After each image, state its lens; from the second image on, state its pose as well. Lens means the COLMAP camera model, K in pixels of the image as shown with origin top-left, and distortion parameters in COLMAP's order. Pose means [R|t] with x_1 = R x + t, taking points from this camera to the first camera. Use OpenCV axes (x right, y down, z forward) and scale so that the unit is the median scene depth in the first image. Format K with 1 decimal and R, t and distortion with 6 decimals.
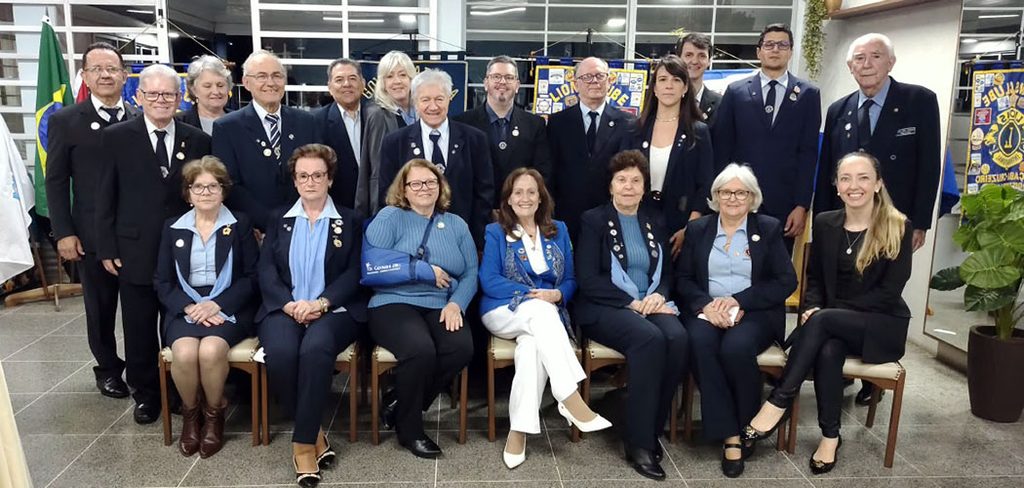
lens RADIAL K [[737.3, 0, 477.9], [0, 737.3, 244.2], [0, 0, 1]] dist [0.001618, -0.001660]
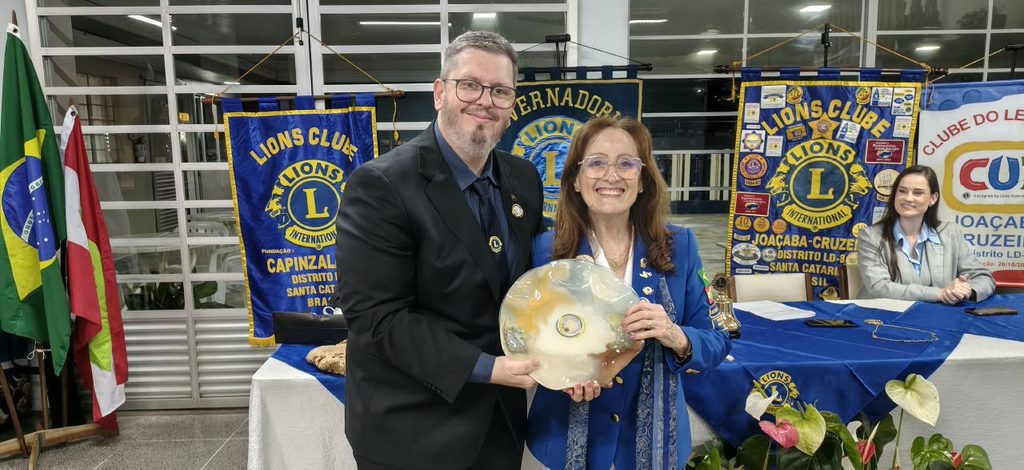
lens RADIAL K [[663.9, 0, 485.6], [0, 663.9, 249.4], [0, 0, 1]] dist [0.035646, -0.068608]
pose [[0.998584, -0.023221, -0.047860, -0.131350], [0.021450, 0.999078, -0.037189, -0.071748], [0.048680, 0.036109, 0.998162, 0.386352]]
